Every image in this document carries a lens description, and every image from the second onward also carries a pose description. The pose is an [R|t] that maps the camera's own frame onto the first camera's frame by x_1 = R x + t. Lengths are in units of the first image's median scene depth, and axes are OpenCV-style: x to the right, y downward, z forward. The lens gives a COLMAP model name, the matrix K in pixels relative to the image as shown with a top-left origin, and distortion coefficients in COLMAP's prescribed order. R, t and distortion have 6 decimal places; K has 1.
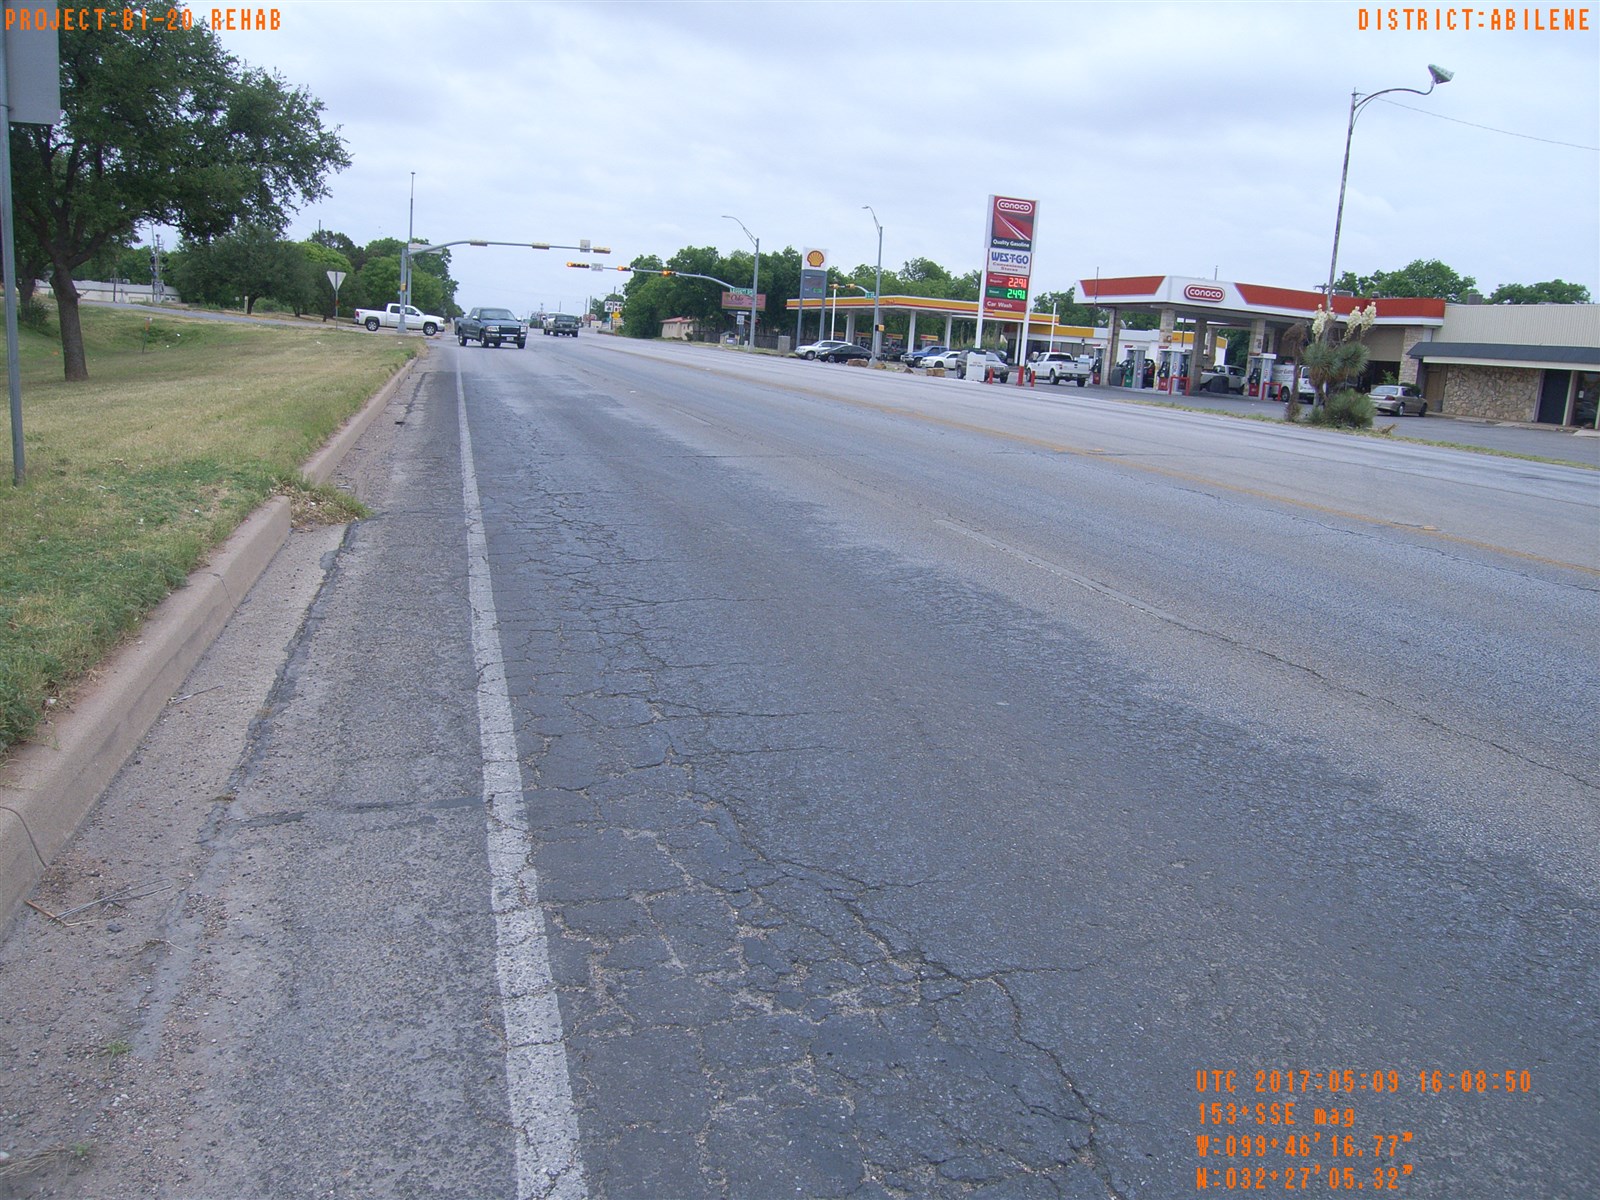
lens RADIAL K [[1298.9, 0, 802.3], [0, 1298.9, 598.1], [0, 0, 1]] dist [-0.062792, -0.001739]
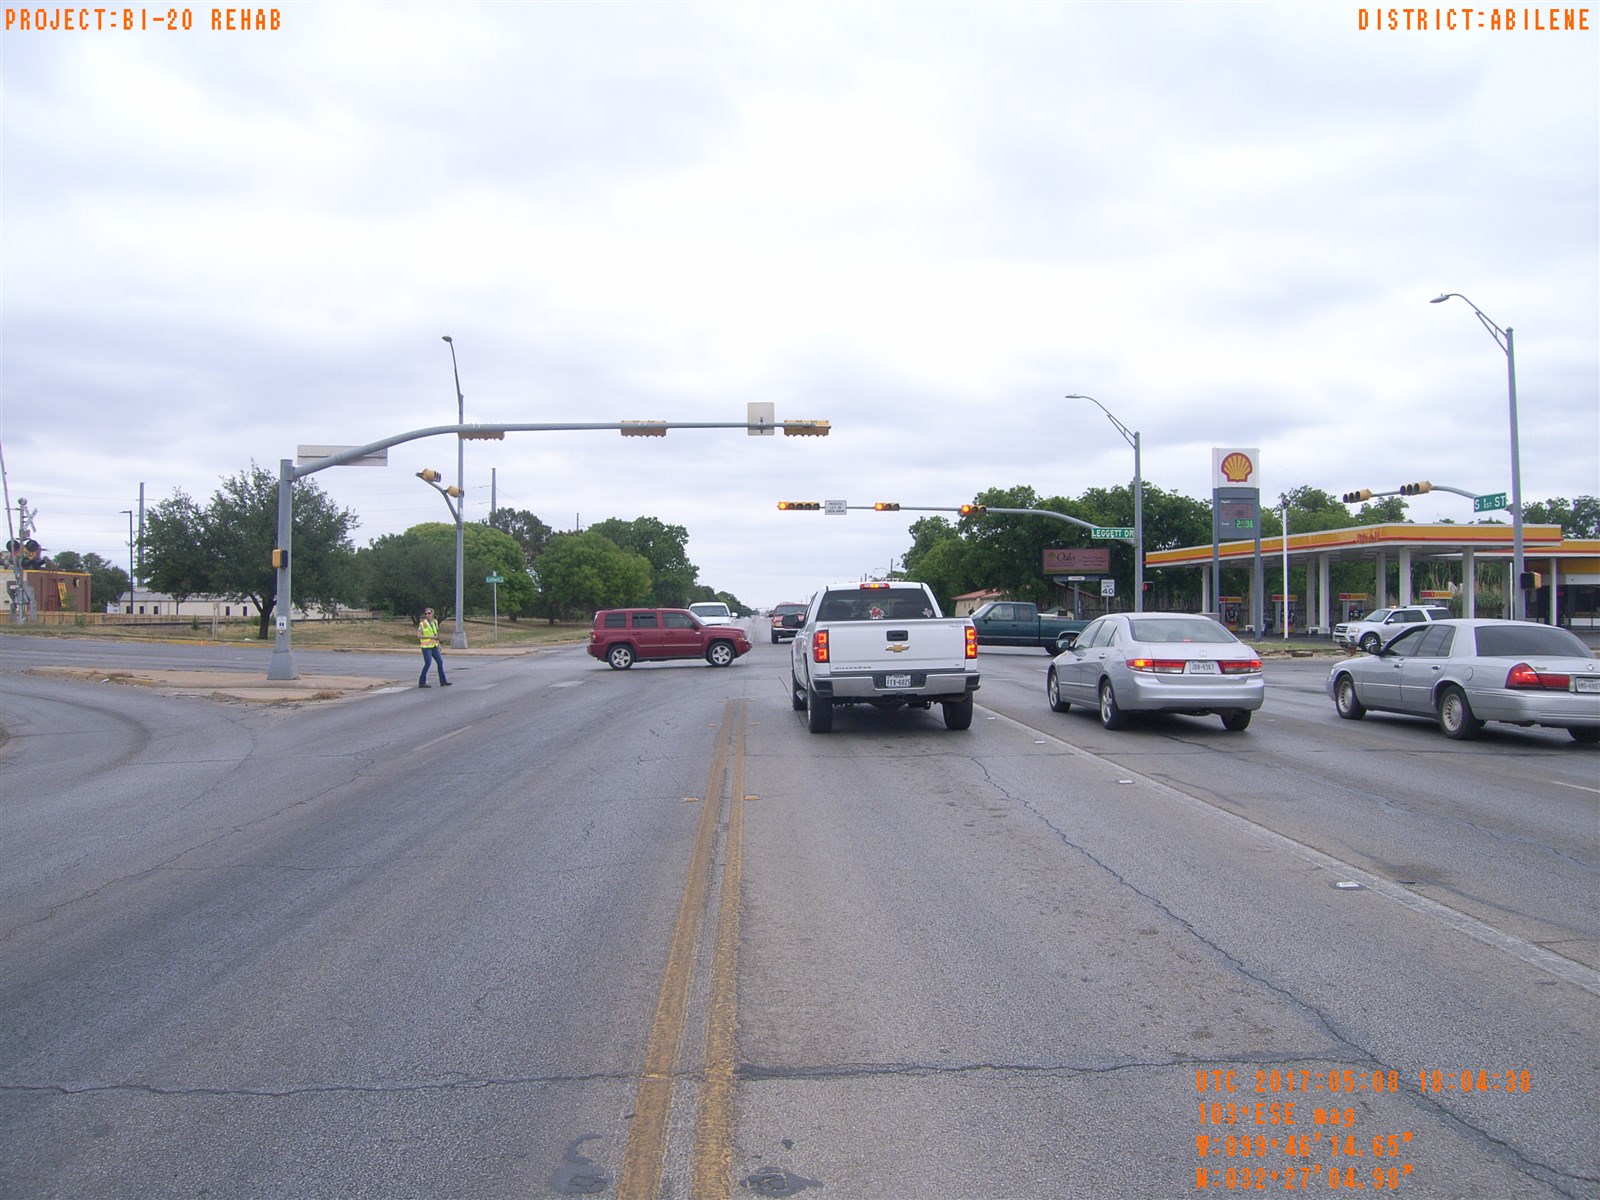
lens RADIAL K [[1298.9, 0, 802.1], [0, 1298.9, 599.2], [0, 0, 1]] dist [-0.062792, -0.001739]
pose [[0.974033, -0.069864, -0.215358, -0.040134], [0.023857, 0.977575, -0.209231, -0.071590], [0.225146, 0.198660, 0.953857, 0.325960]]
